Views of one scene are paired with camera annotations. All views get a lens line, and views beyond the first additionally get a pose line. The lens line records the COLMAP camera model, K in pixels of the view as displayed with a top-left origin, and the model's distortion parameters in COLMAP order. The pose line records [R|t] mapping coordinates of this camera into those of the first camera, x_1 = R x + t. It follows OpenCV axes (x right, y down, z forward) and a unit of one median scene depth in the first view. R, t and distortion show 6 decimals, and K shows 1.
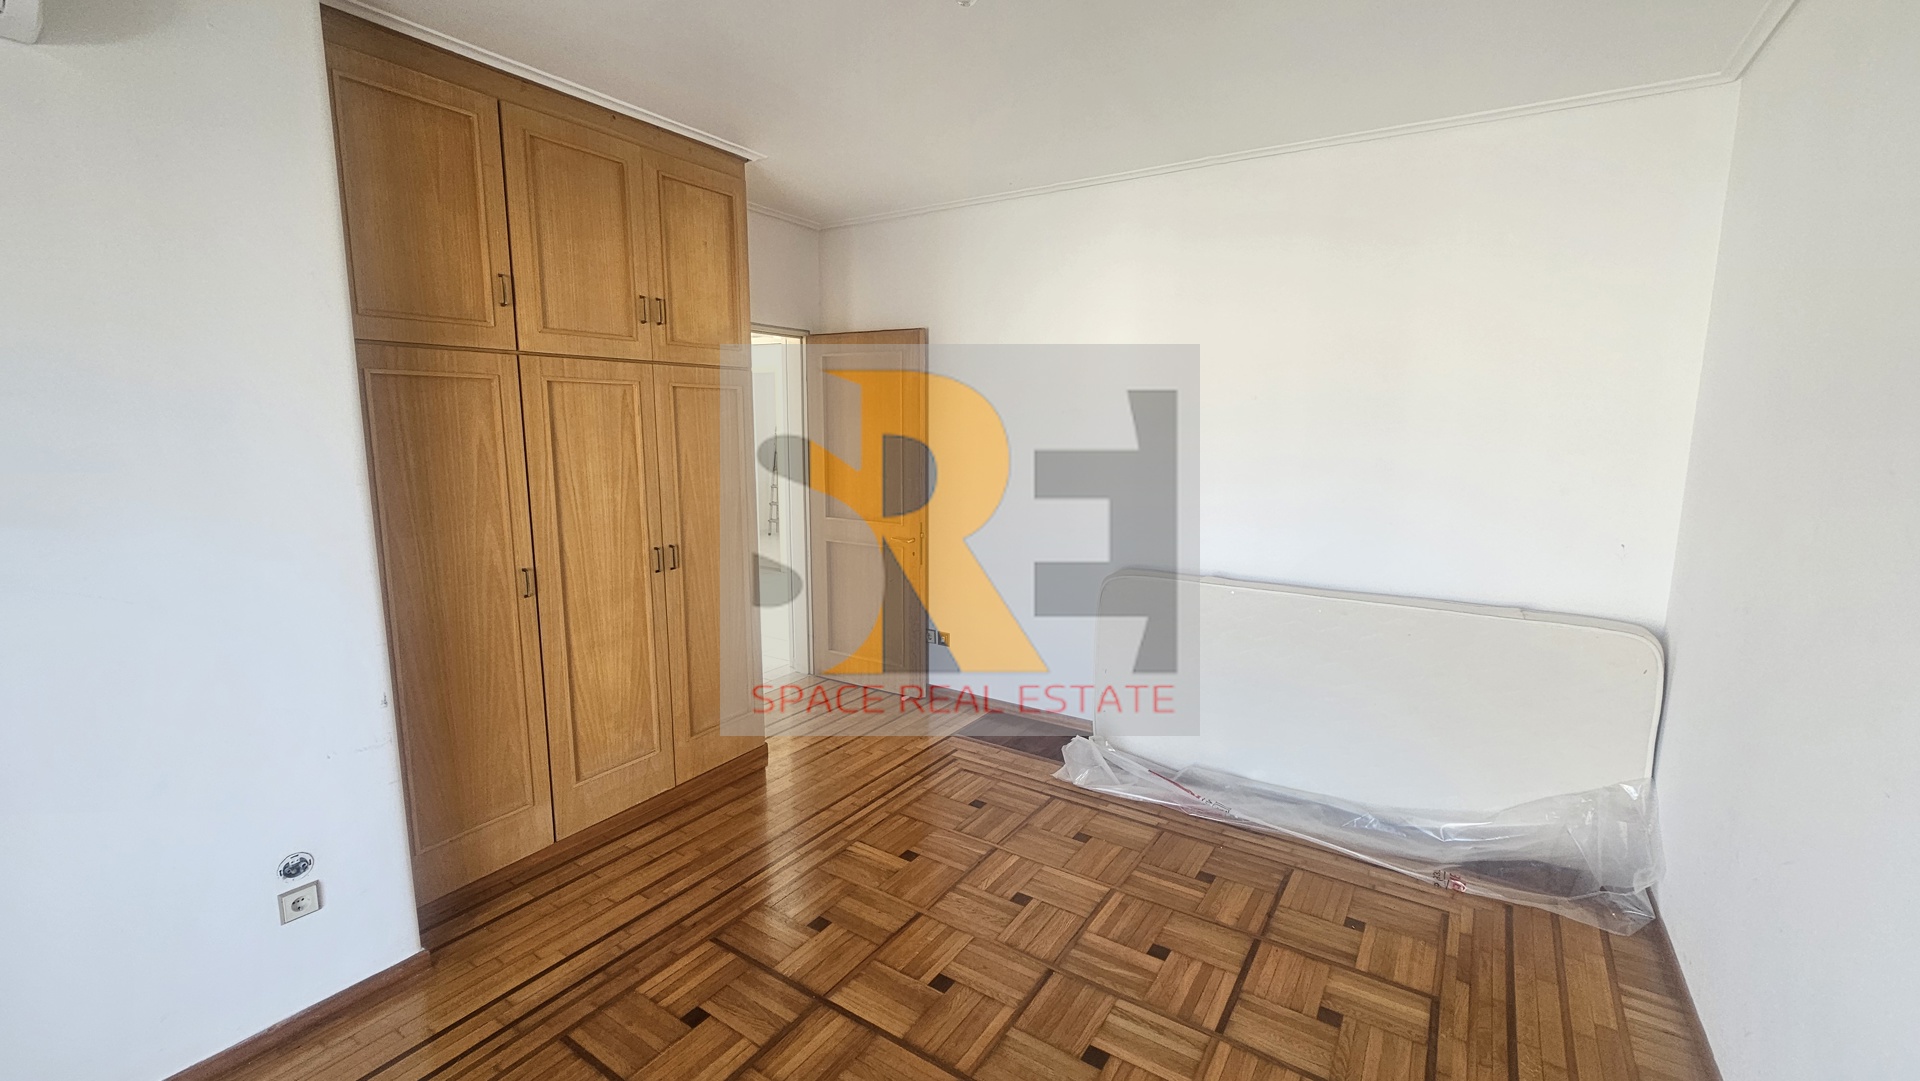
lens RADIAL K [[783.3, 0, 961.0], [0, 783.3, 540.3], [0, 0, 1]] dist [0.000478, -0.000604]
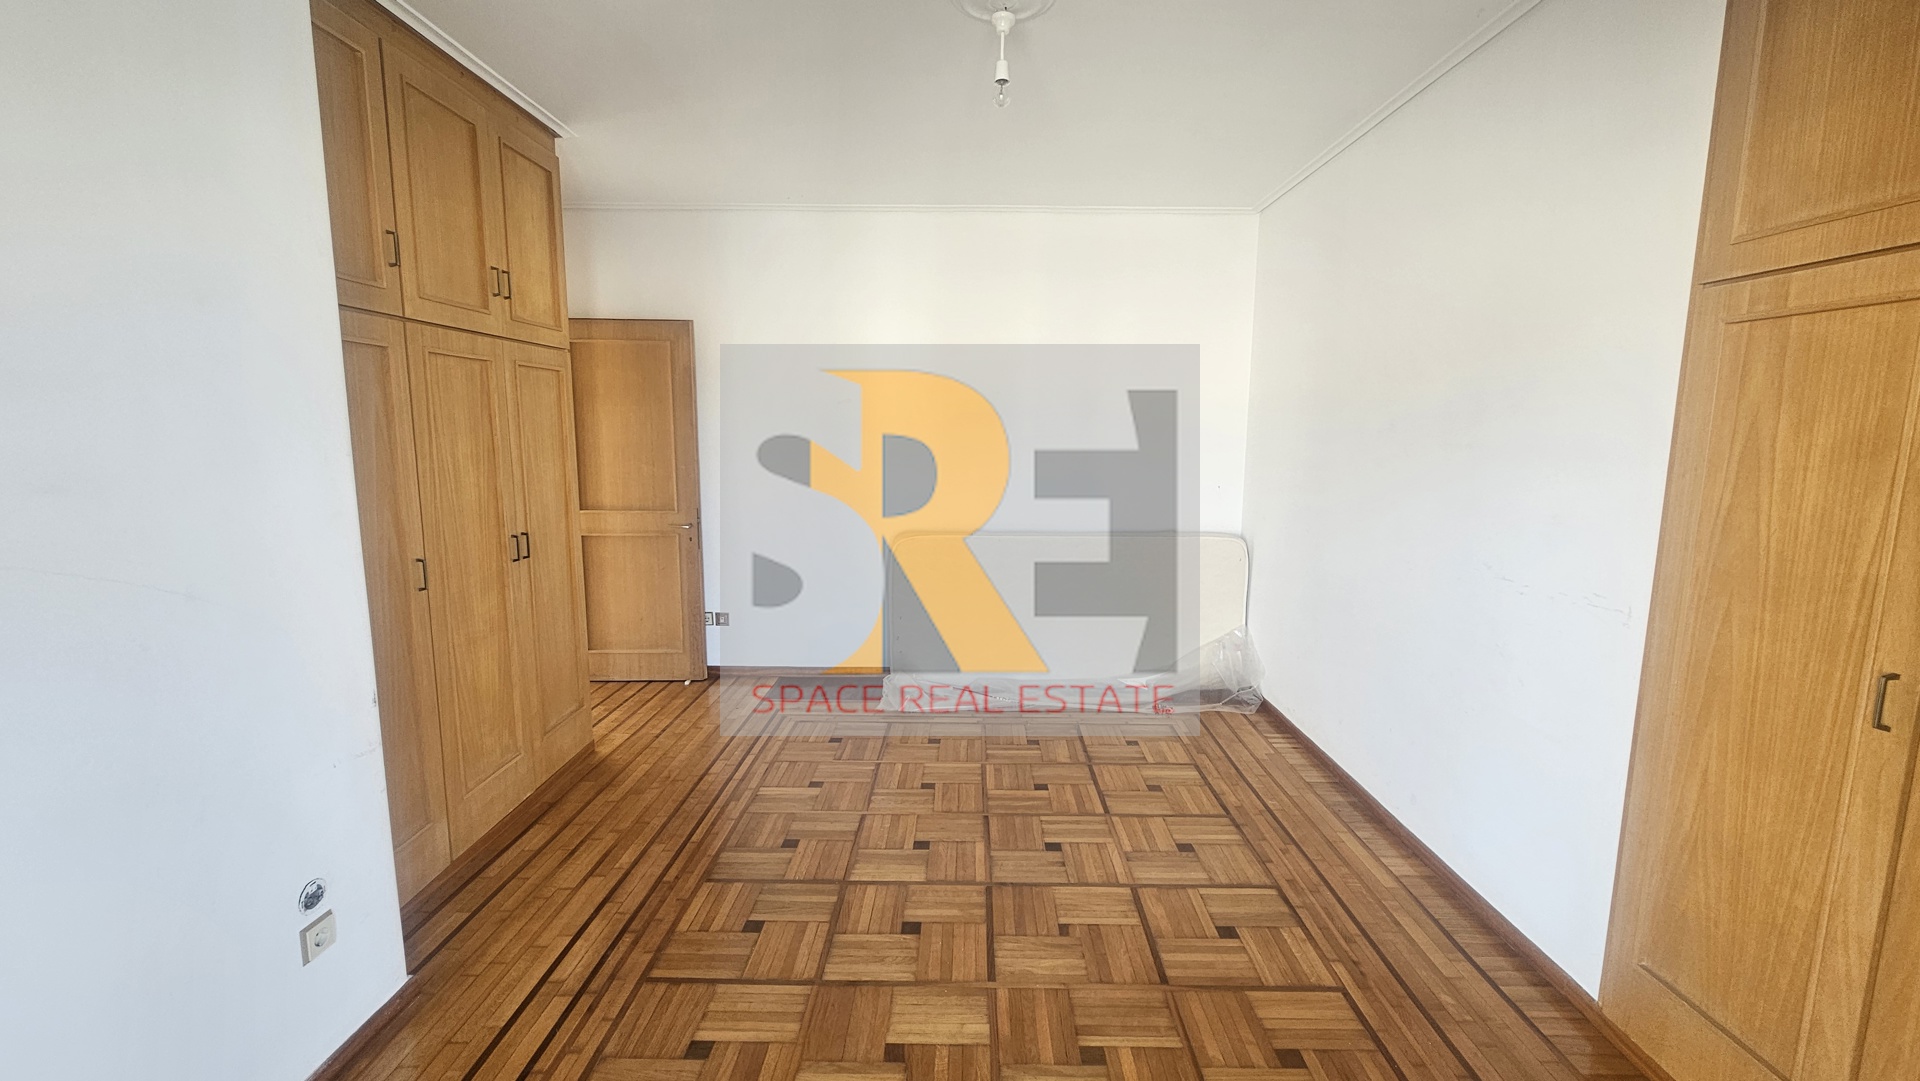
lens RADIAL K [[783.3, 0, 961.9], [0, 783.3, 540.1], [0, 0, 1]] dist [0.000478, -0.000604]
pose [[0.842605, -0.077450, 0.532933, -0.501830], [0.081855, 0.996525, 0.015405, 0.051697], [-0.532274, 0.030643, 0.846017, -0.095845]]
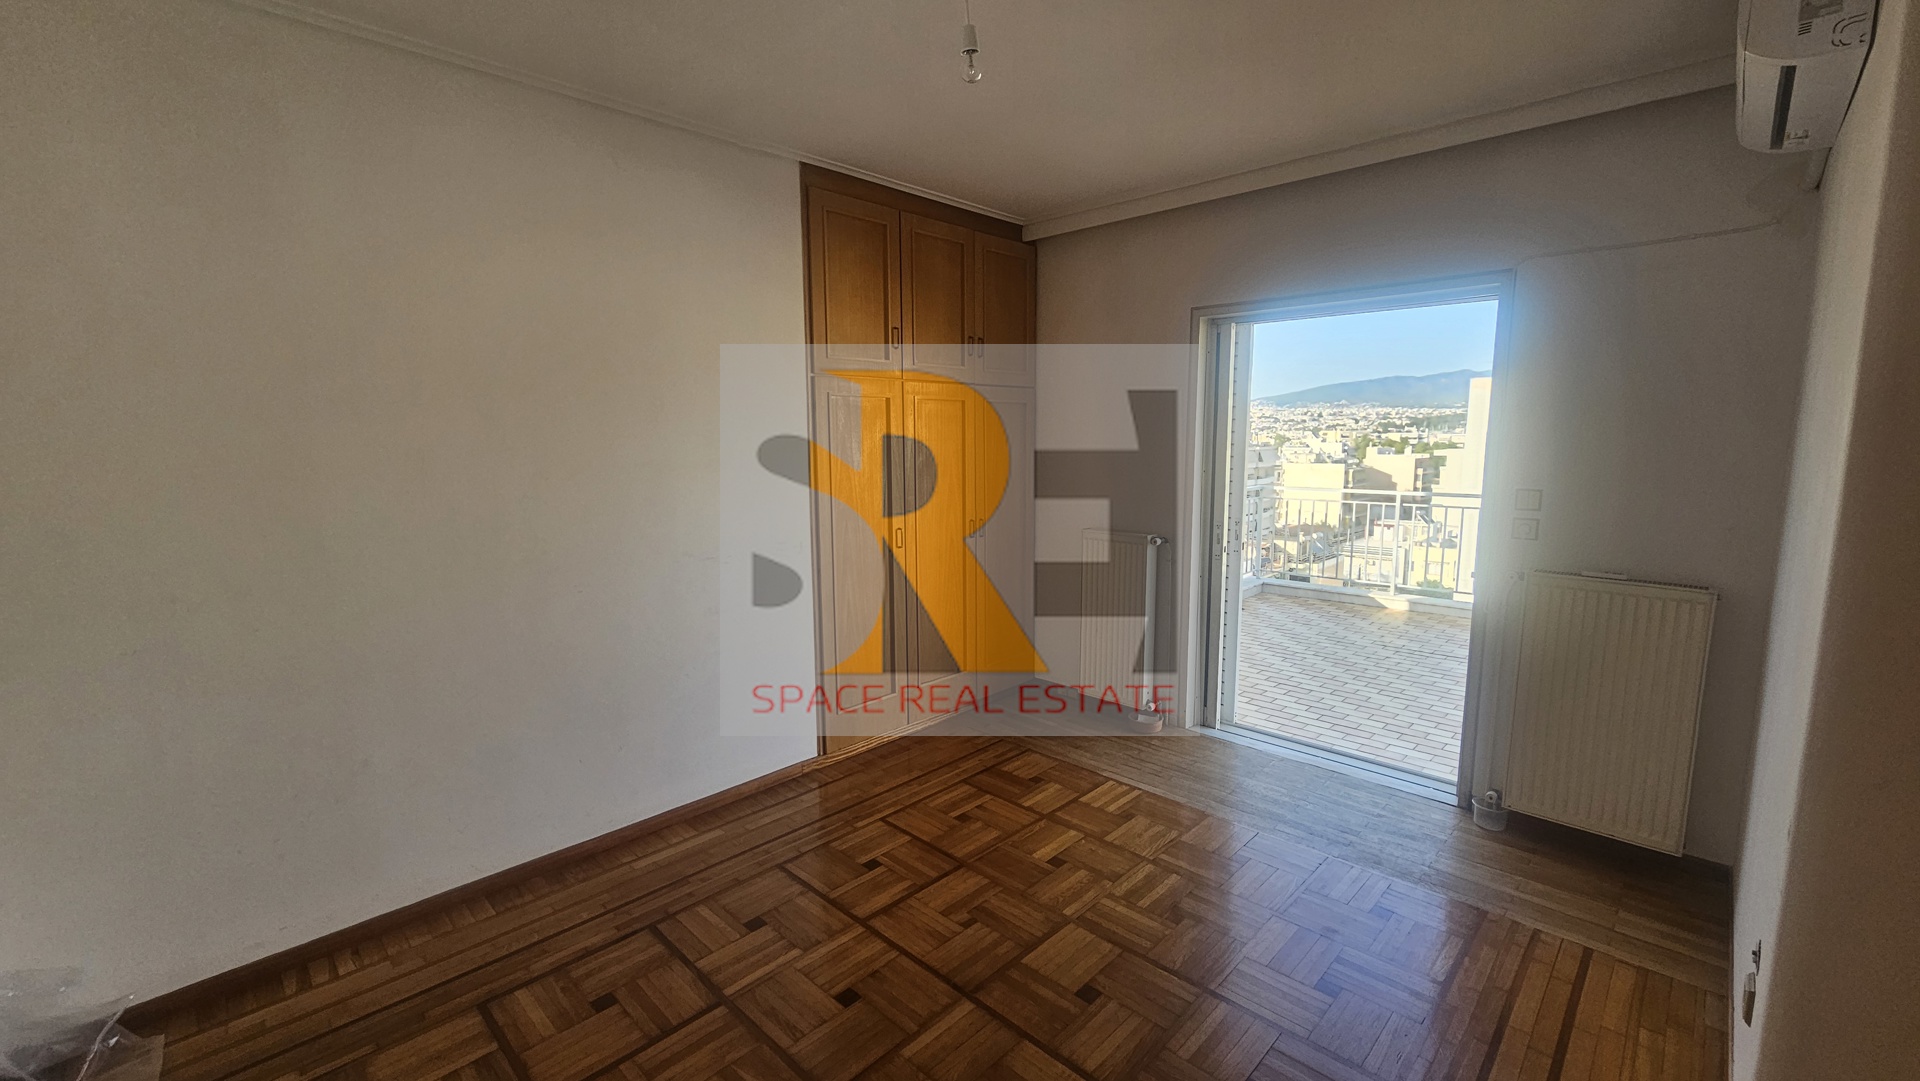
lens RADIAL K [[783.3, 0, 962.0], [0, 783.3, 539.5], [0, 0, 1]] dist [0.000478, -0.000604]
pose [[-0.982157, -0.025534, 0.186321, -0.127783], [0.029557, 0.957468, 0.287020, -0.194781], [-0.185726, 0.287406, -0.939630, 1.338870]]
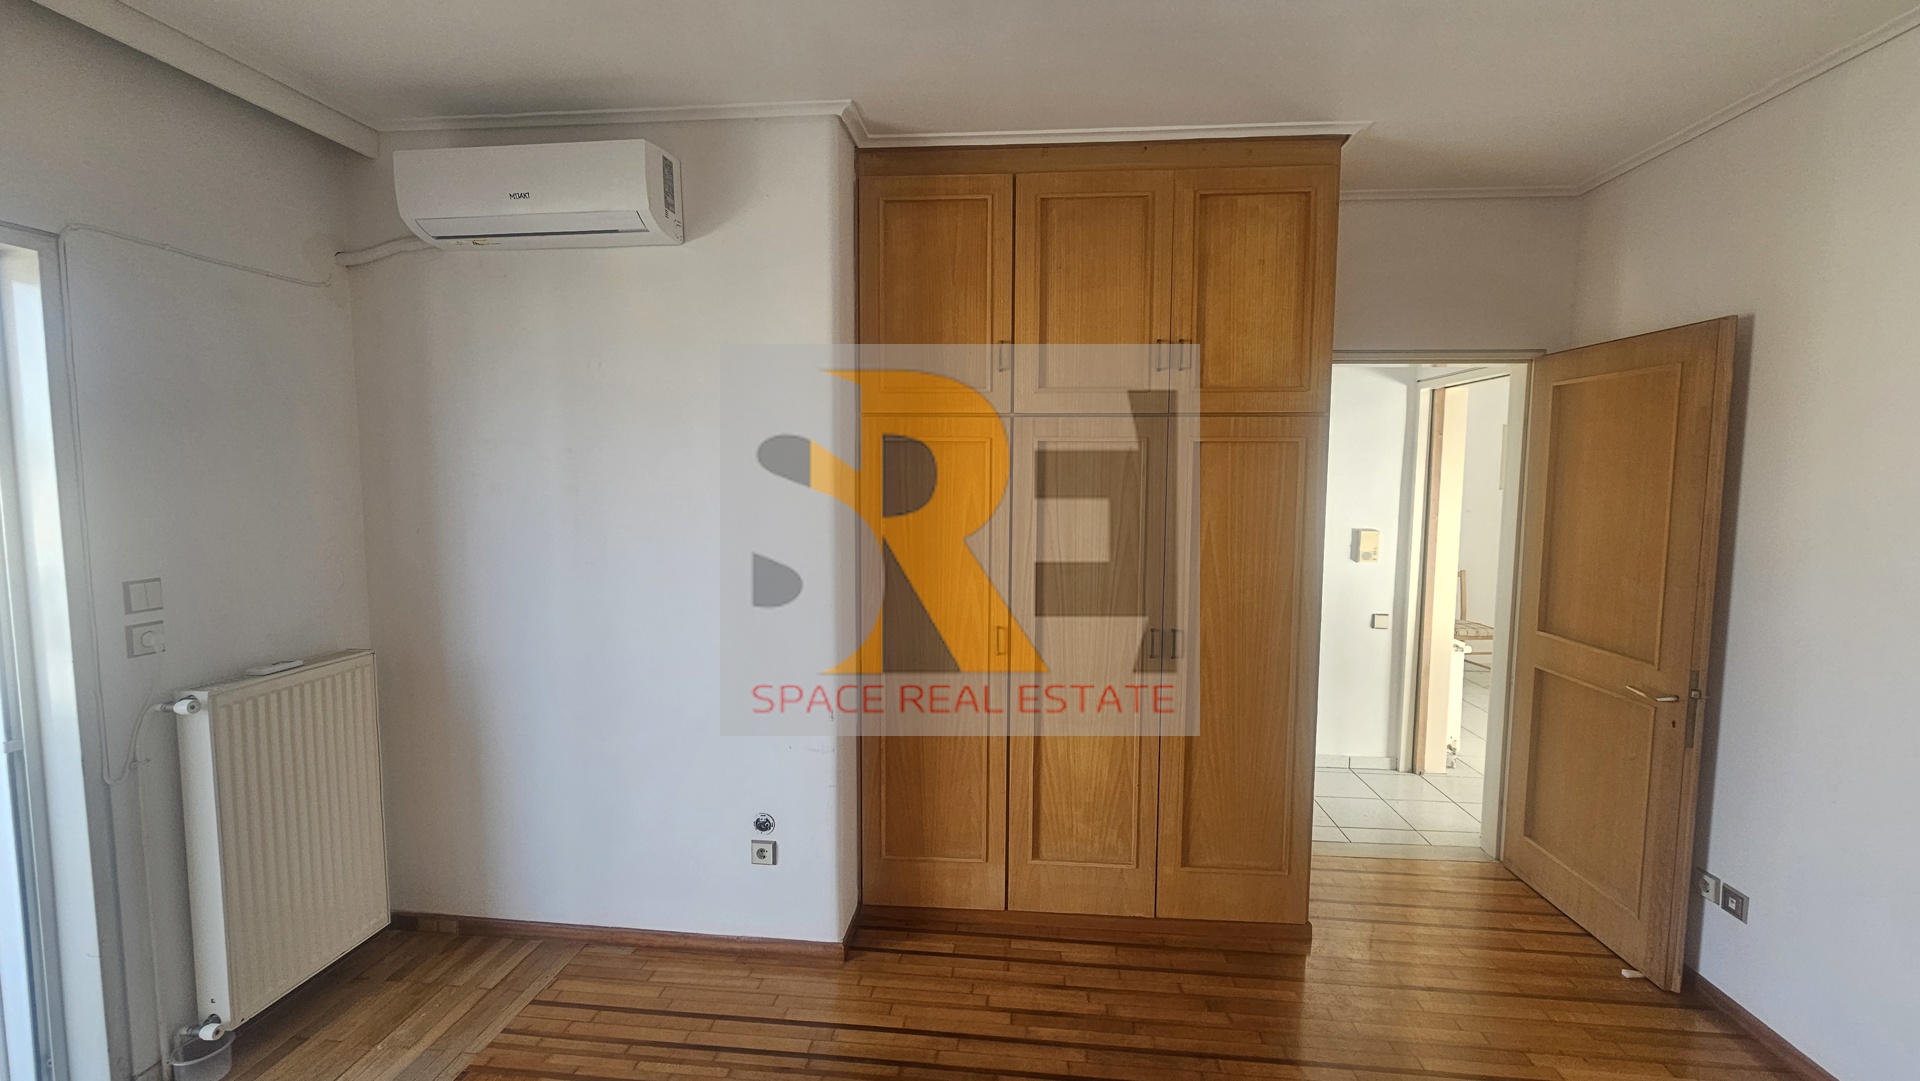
lens RADIAL K [[783.3, 0, 963.2], [0, 783.3, 539.3], [0, 0, 1]] dist [0.000478, -0.000604]
pose [[0.463187, 0.072568, -0.883284, 0.301033], [-0.139630, 0.990170, 0.008128, -0.075632], [0.875192, 0.119568, 0.468767, 0.467276]]
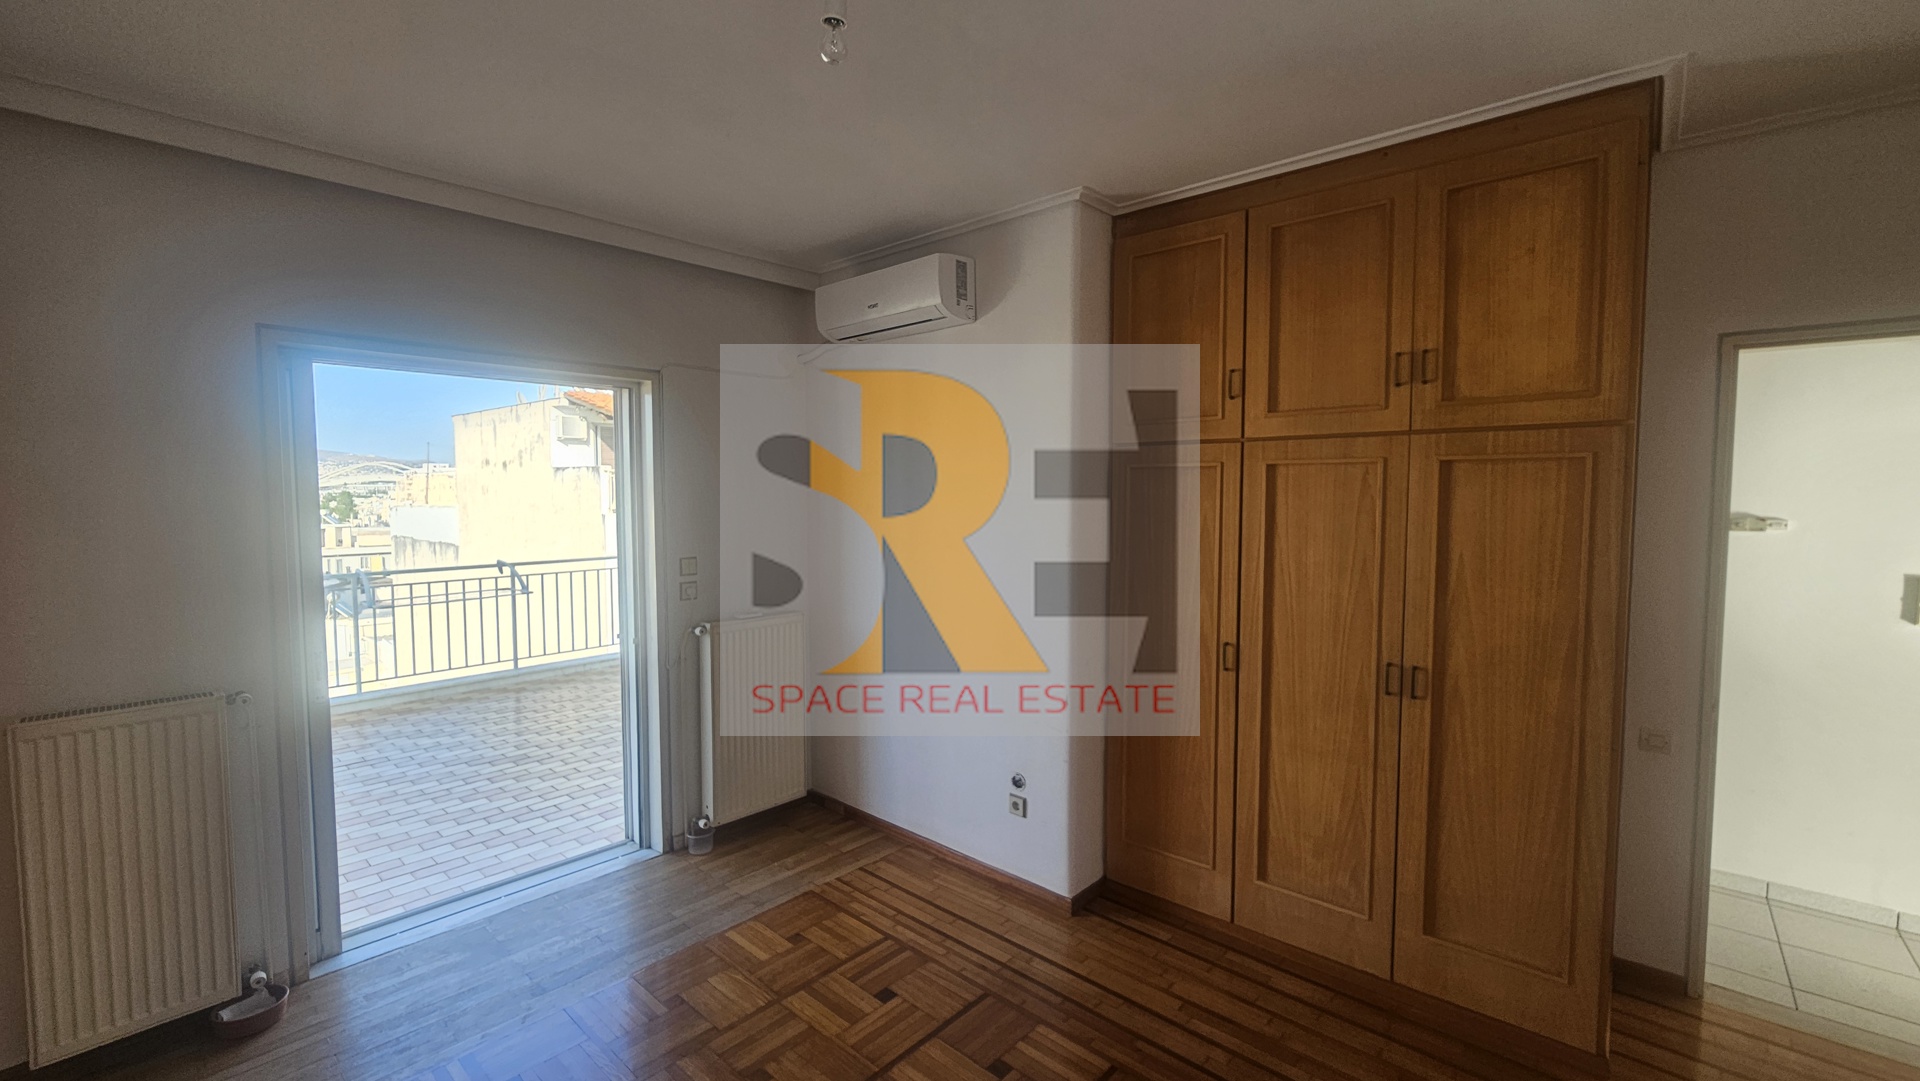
lens RADIAL K [[783.3, 0, 963.7], [0, 783.3, 541.0], [0, 0, 1]] dist [0.000478, -0.000604]
pose [[-0.150851, 0.058494, -0.986824, 0.516567], [-0.152901, 0.984854, 0.081751, -0.128355], [0.976660, 0.163219, -0.139622, 0.769134]]
